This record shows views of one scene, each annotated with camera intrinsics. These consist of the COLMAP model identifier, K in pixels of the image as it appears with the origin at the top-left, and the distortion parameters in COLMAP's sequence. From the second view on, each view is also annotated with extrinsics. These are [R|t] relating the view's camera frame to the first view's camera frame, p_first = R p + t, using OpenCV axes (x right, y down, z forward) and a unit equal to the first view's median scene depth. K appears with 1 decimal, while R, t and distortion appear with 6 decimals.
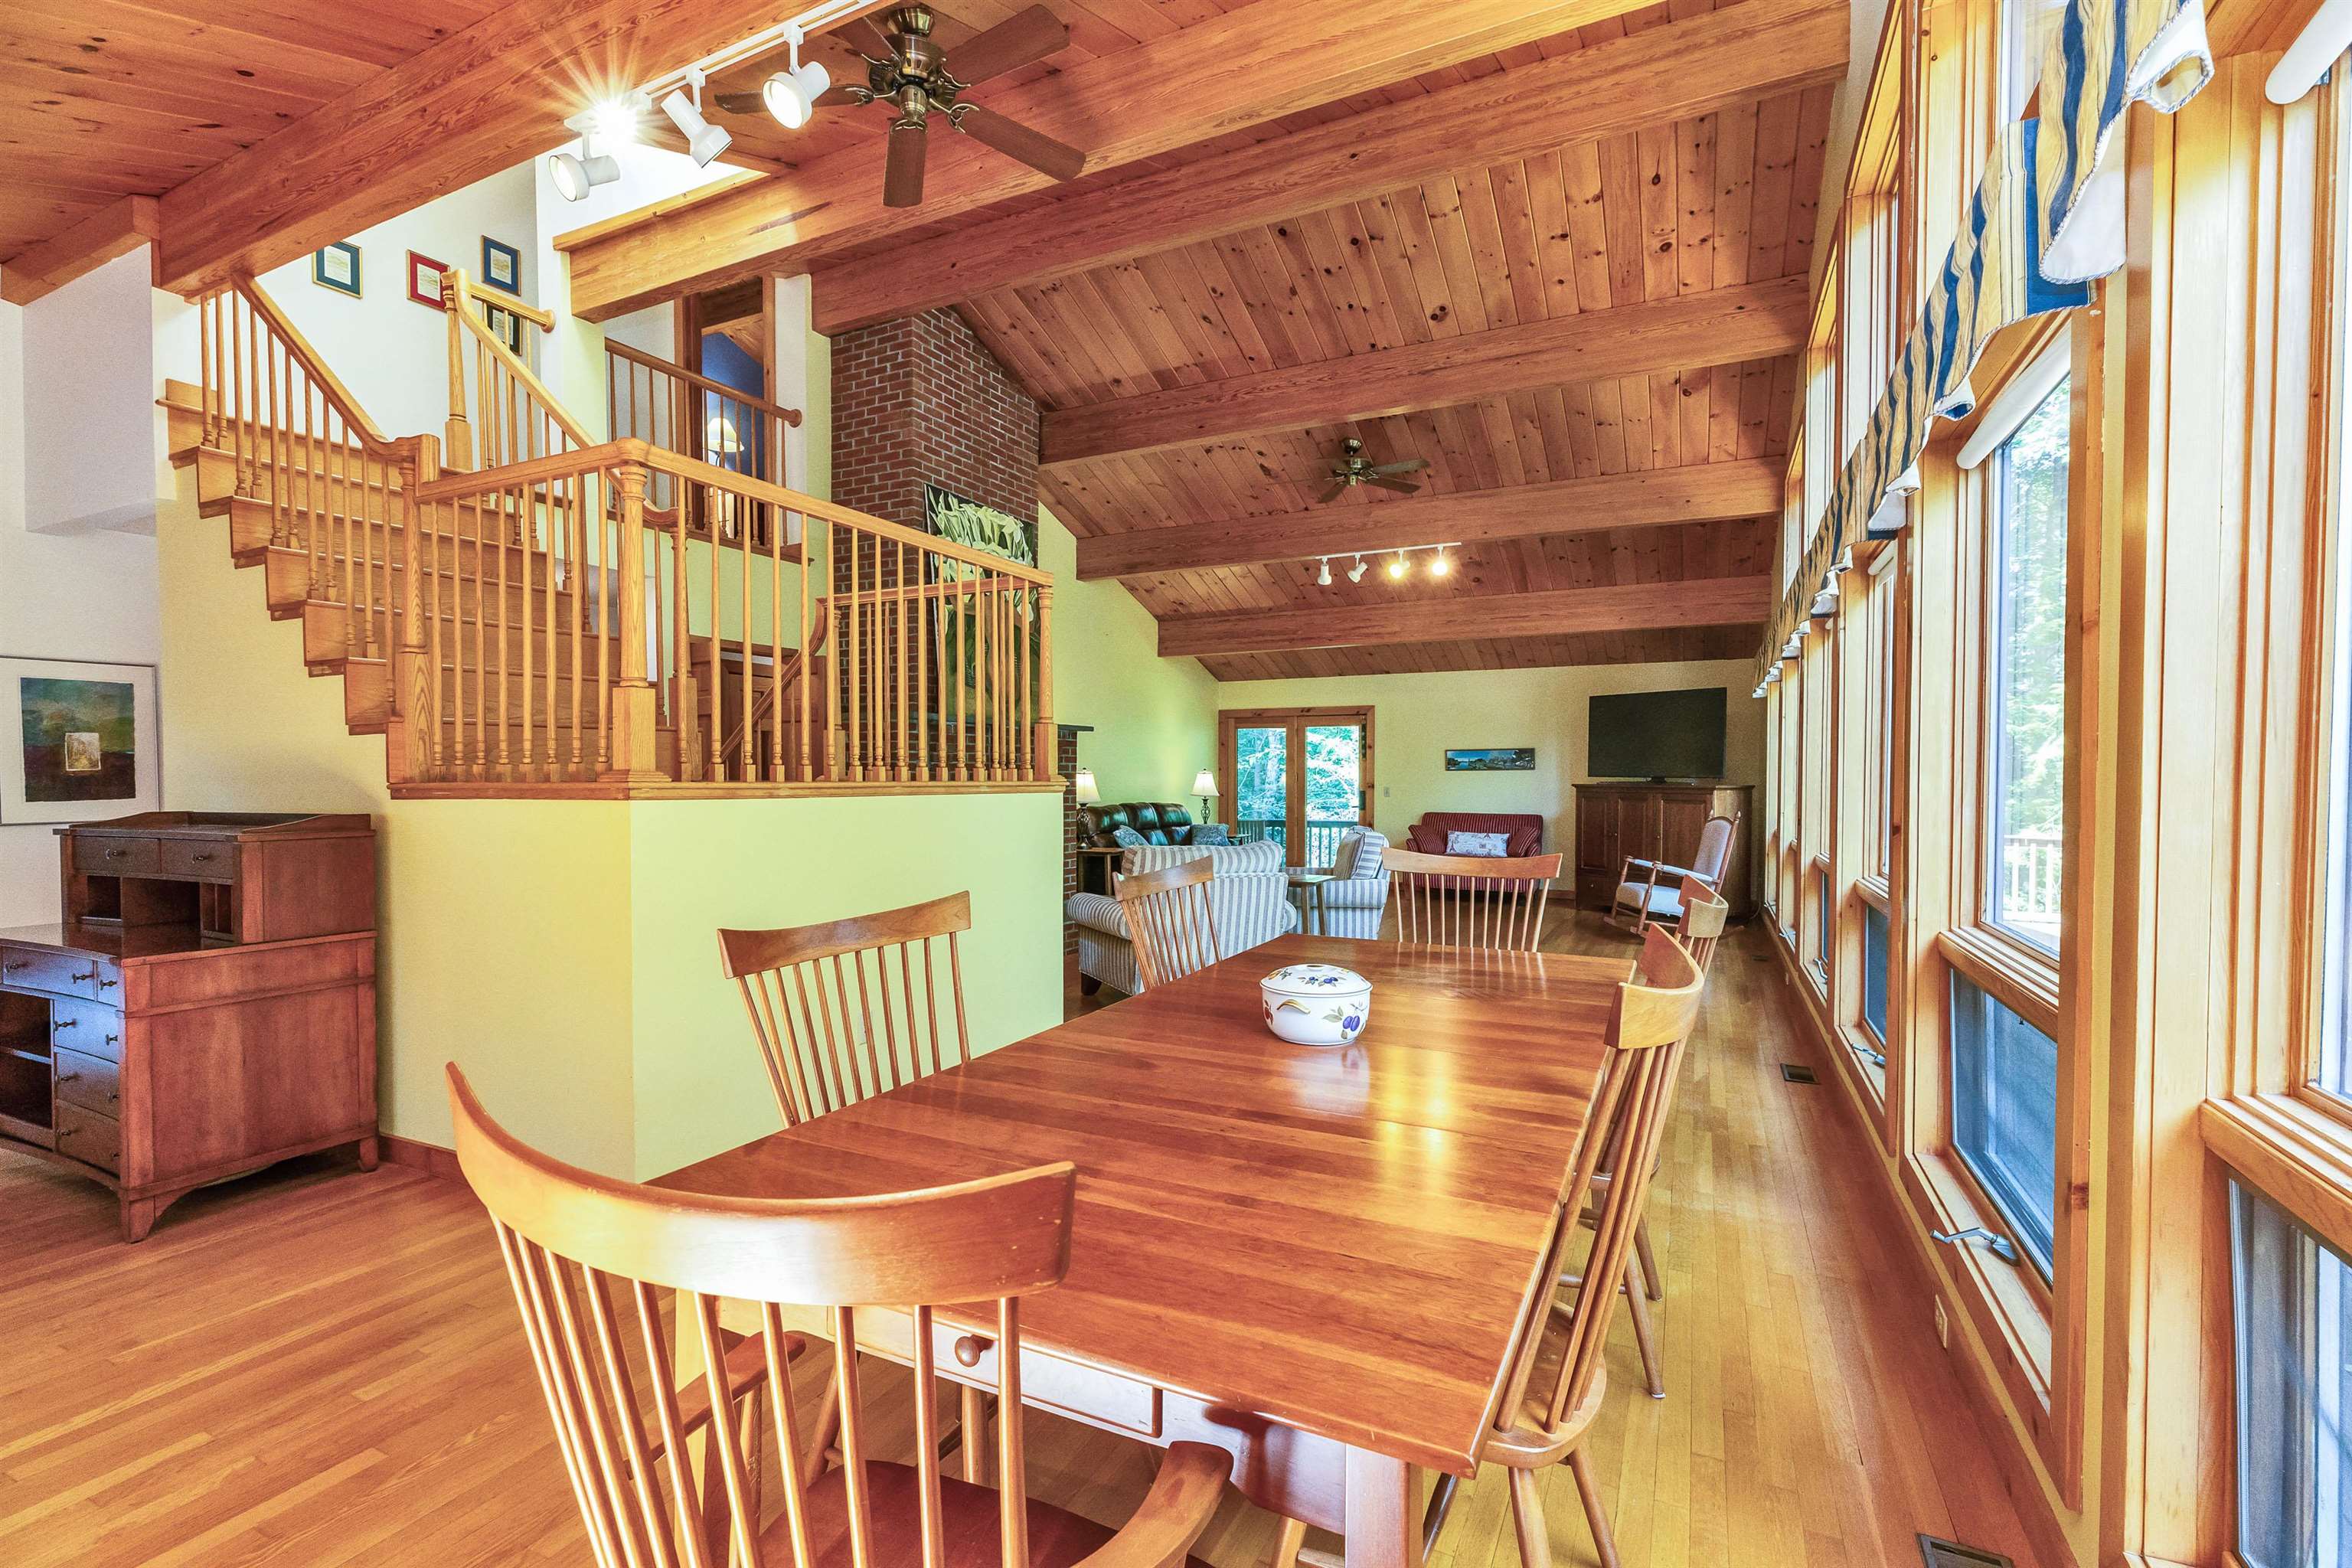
lens RADIAL K [[1070.0, 0, 1183.1], [0, 1070.0, 772.0], [0, 0, 1]] dist [0.003442, 0.000244]
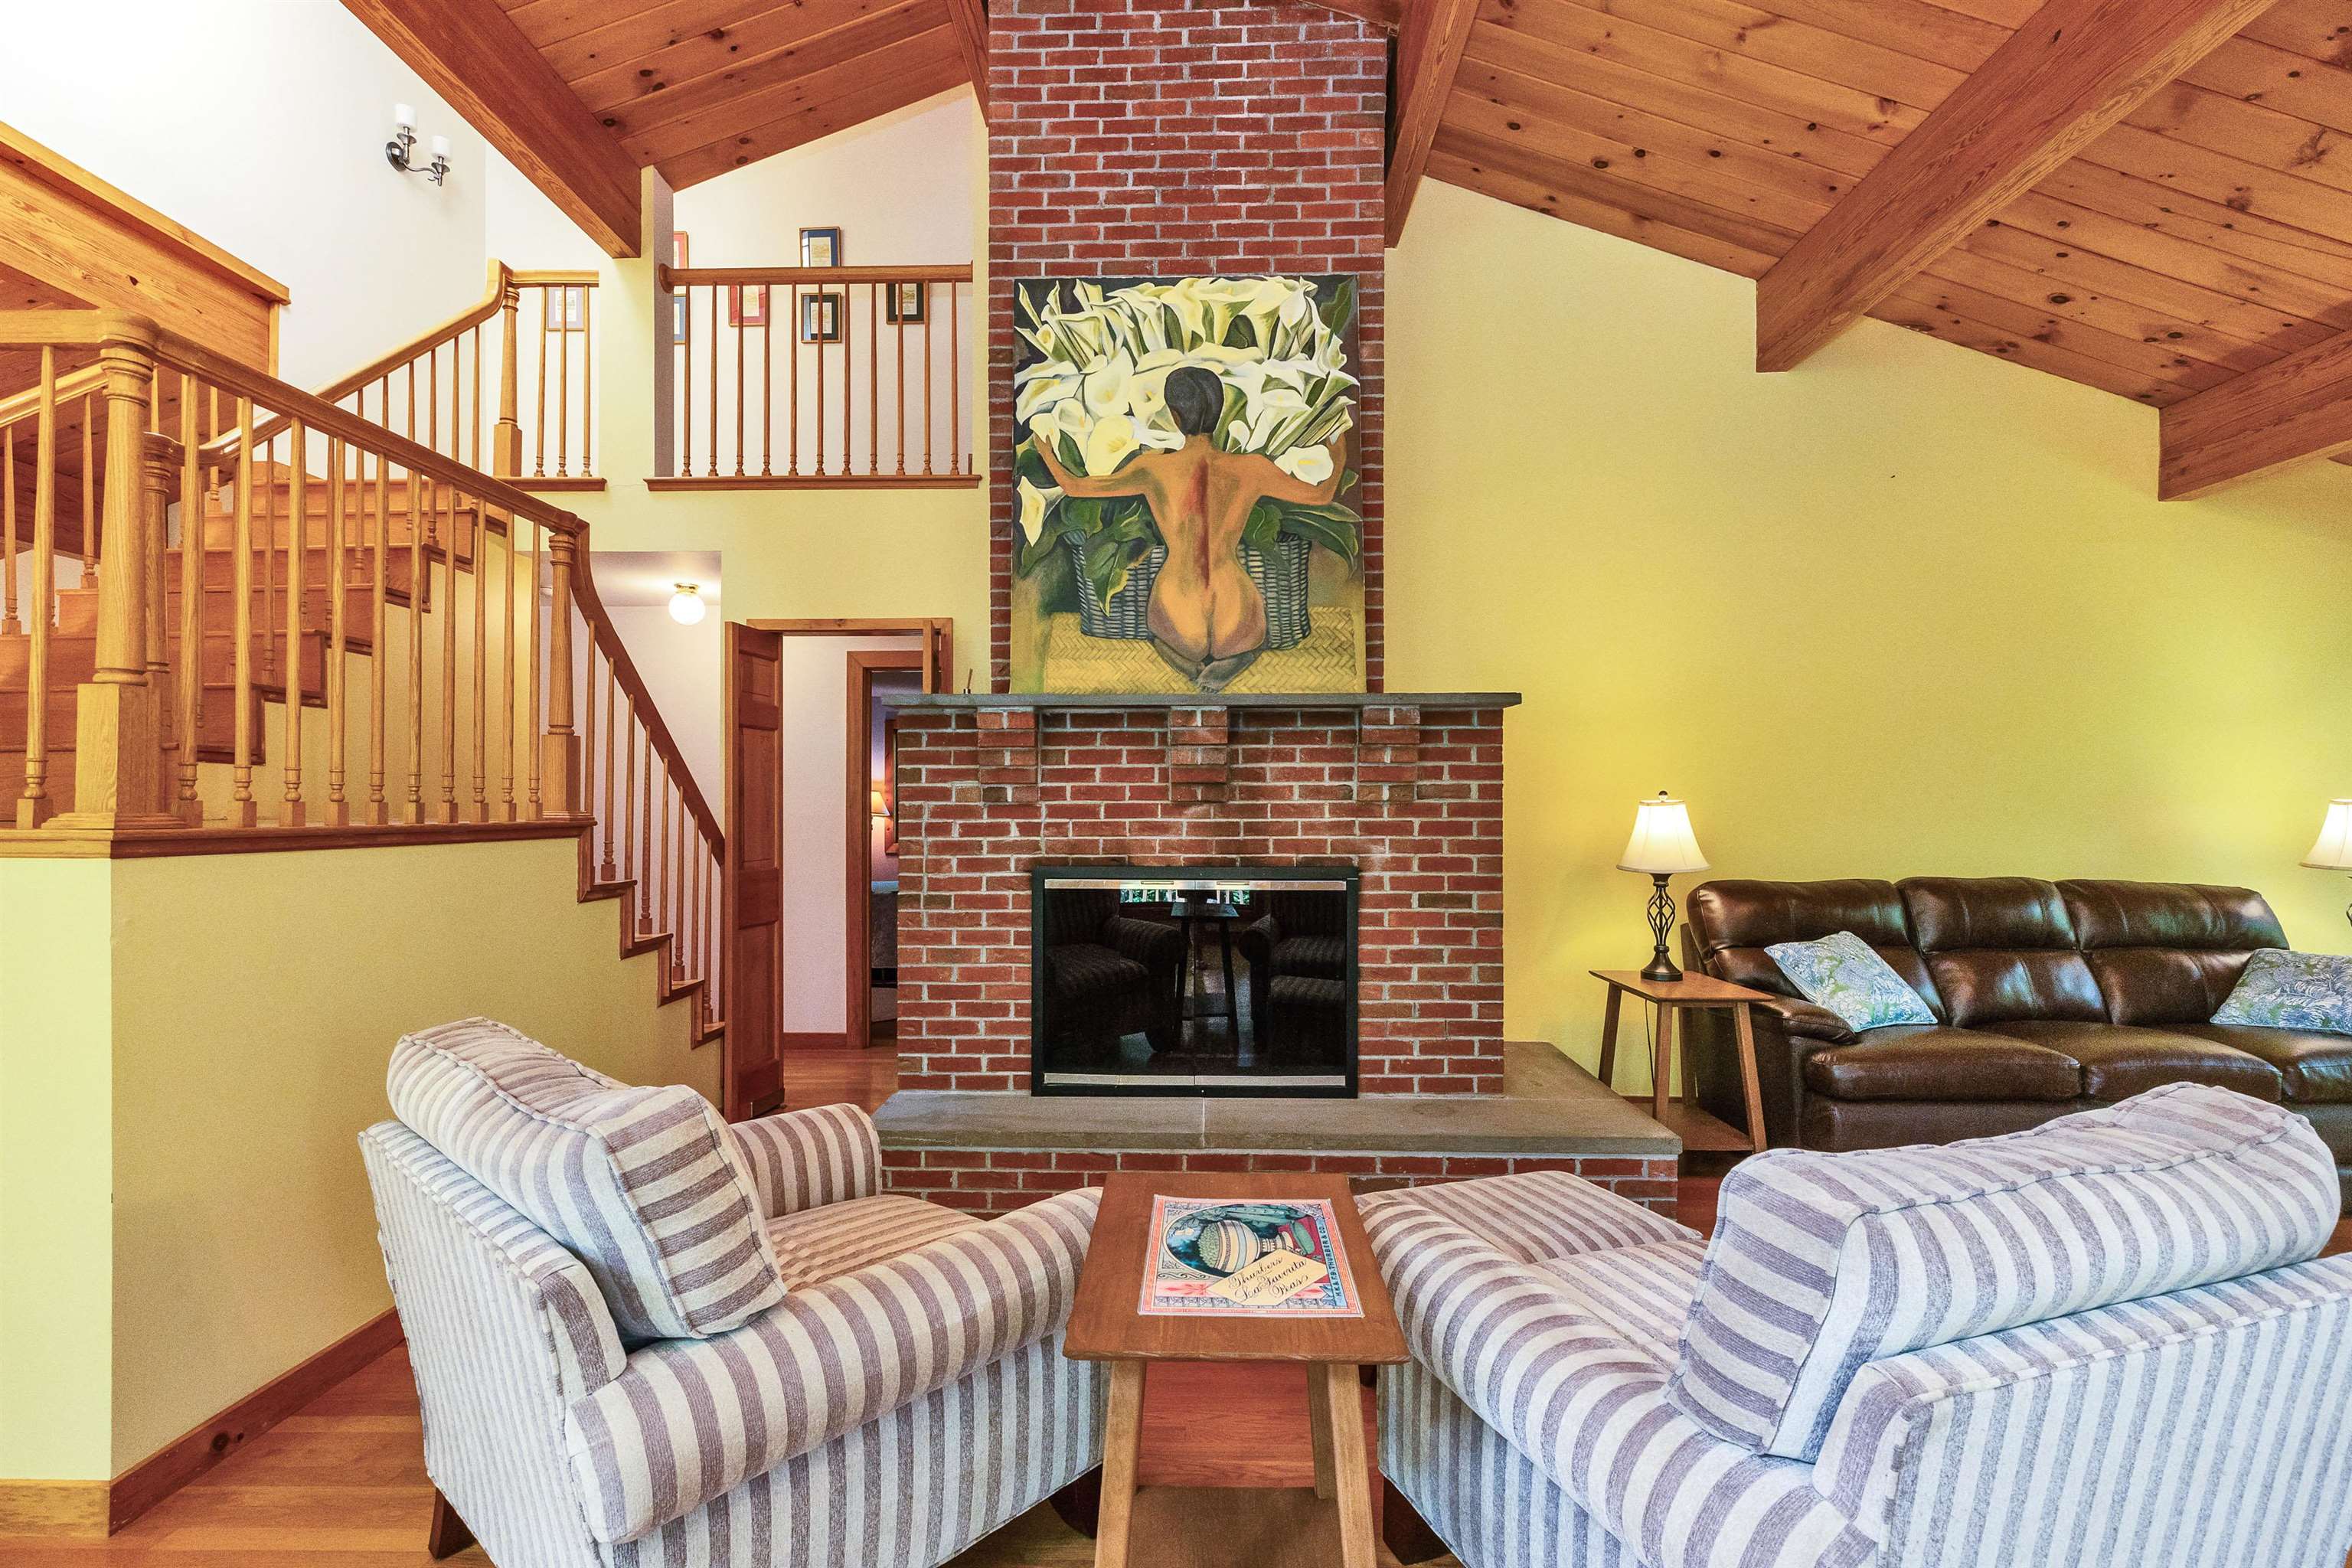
lens RADIAL K [[1070.0, 0, 1217.8], [0, 1070.0, 780.9], [0, 0, 1]] dist [0.003442, 0.000244]
pose [[0.419670, -0.020215, -0.907452, 0.322613], [0.003970, 0.999783, -0.020436, 0.000119], [0.907668, 0.004974, 0.419659, 0.935915]]
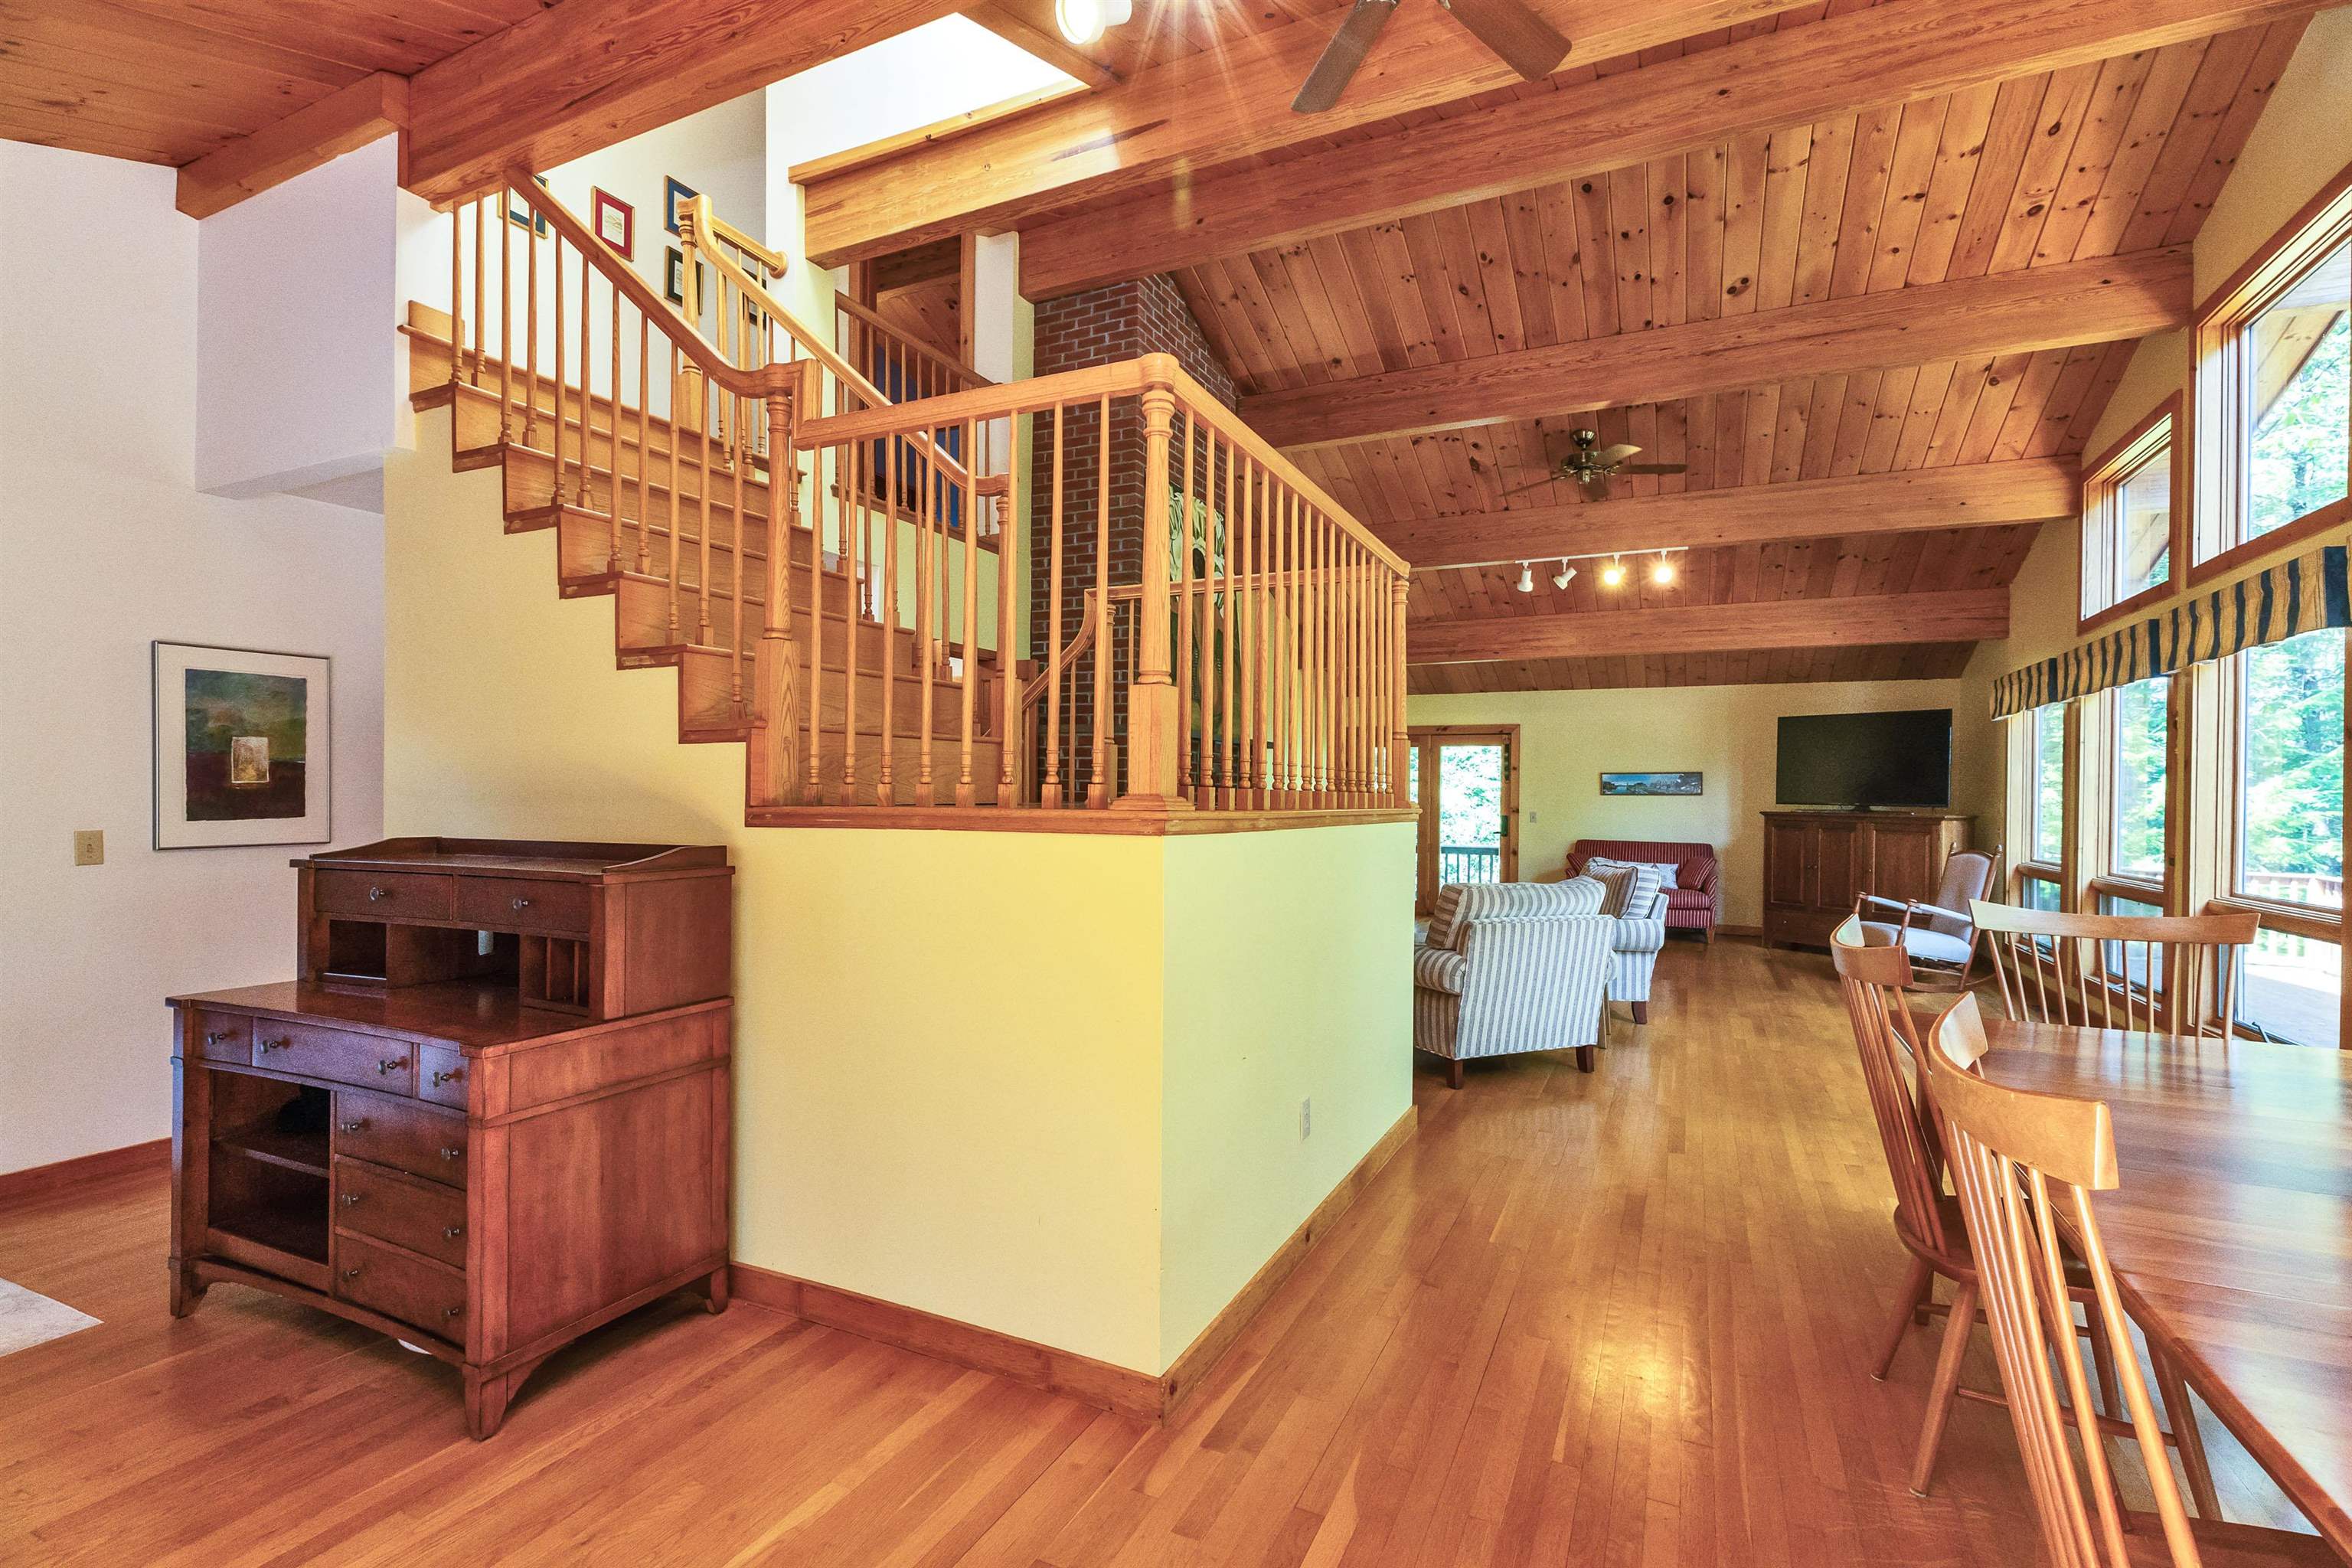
lens RADIAL K [[1070.0, 0, 1181.1], [0, 1070.0, 773.2], [0, 0, 1]] dist [0.003442, 0.000244]
pose [[0.999783, 0.011924, 0.017054, -0.245578], [-0.011681, 0.999830, -0.014293, -0.003494], [-0.017221, 0.014091, 0.999752, 0.122157]]
